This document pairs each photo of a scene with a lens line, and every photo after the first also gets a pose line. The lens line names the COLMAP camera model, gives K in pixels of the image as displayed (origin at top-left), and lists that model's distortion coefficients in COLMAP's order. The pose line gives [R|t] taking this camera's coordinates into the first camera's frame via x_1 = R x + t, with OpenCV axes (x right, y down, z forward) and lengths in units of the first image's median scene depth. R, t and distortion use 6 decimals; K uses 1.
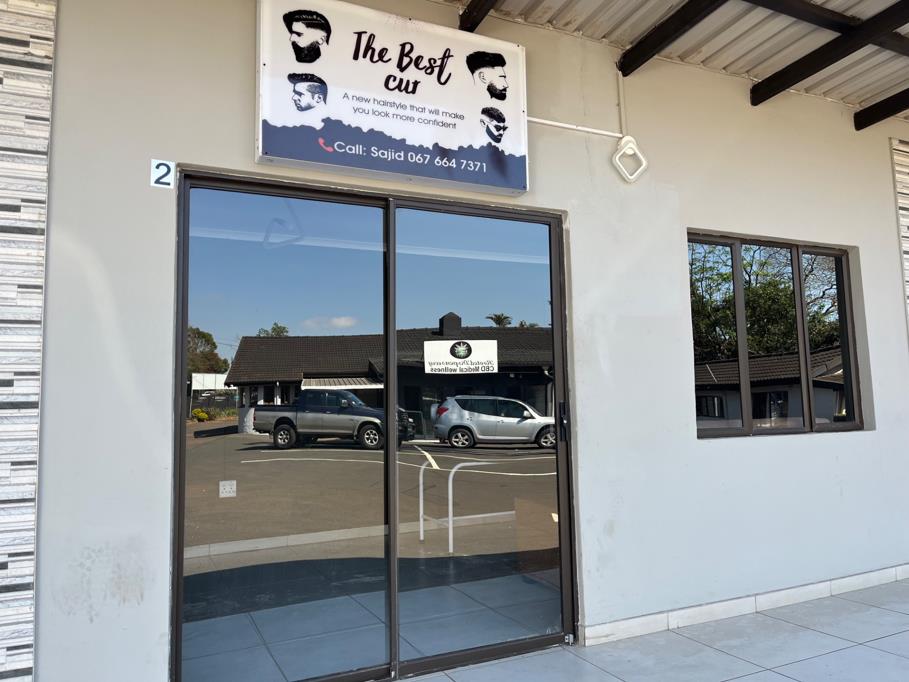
lens RADIAL K [[687.8, 0, 455.2], [0, 687.8, 340.9], [0, 0, 1]] dist [0.023631, -0.025304]
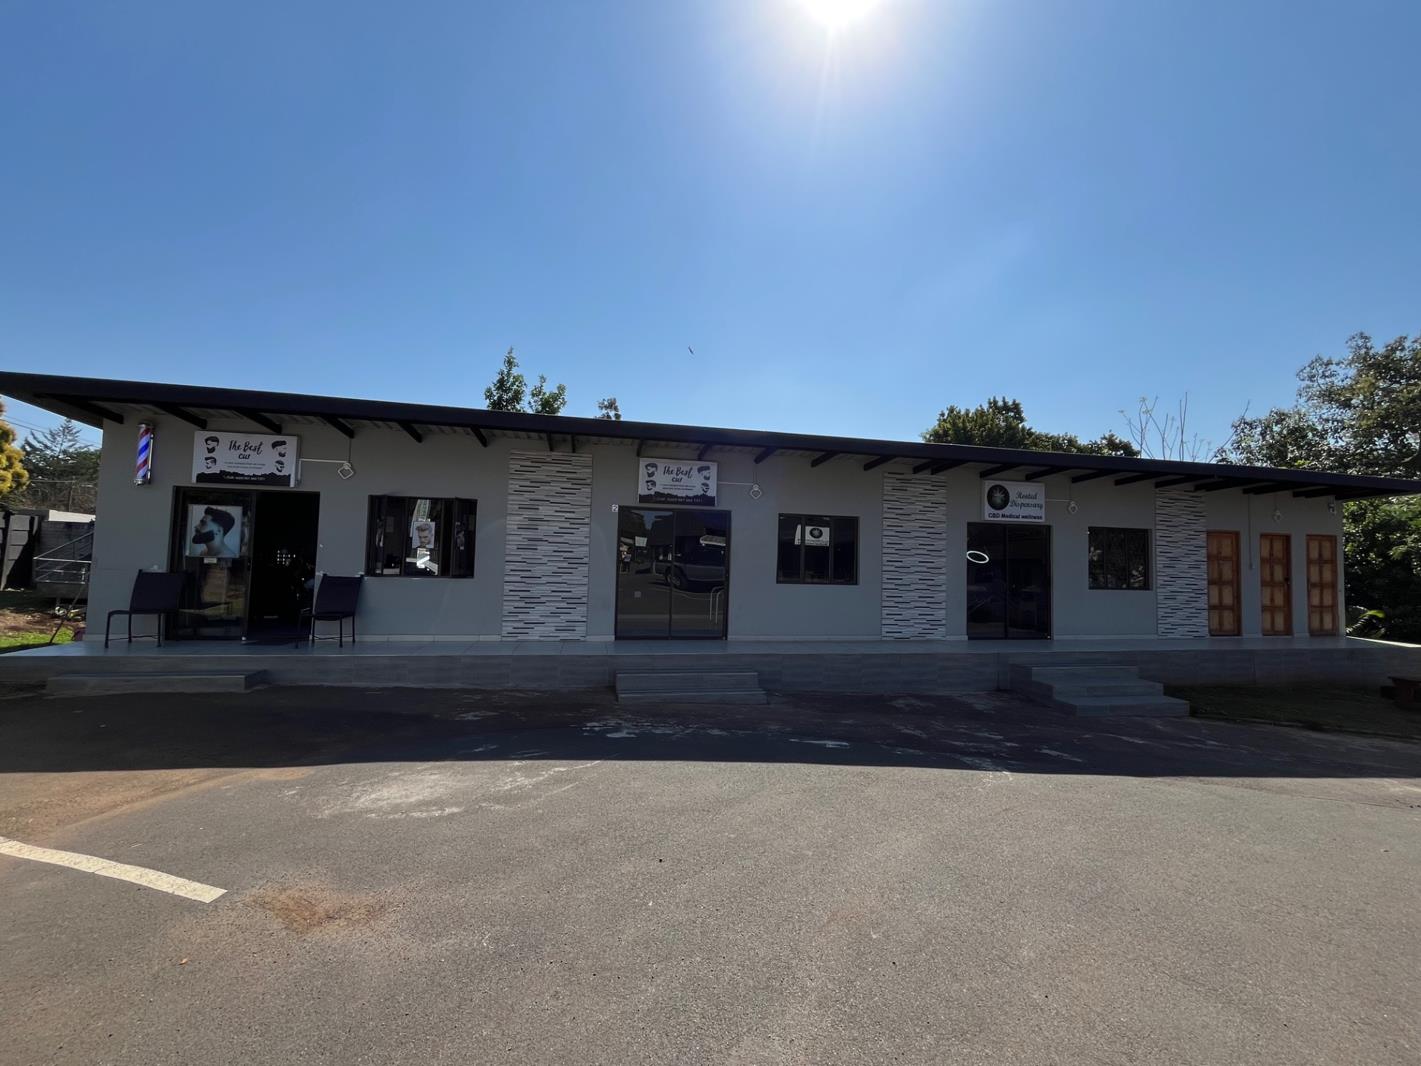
lens RADIAL K [[574.8, 0, 711.4], [0, 574.8, 538.0], [0, 0, 1]] dist [0.000169, 0.000001]
pose [[0.971778, 0.044215, -0.231716, 0.765257], [-0.030064, 0.997481, 0.064253, -0.249870], [0.233973, -0.055473, 0.970659, -1.798358]]
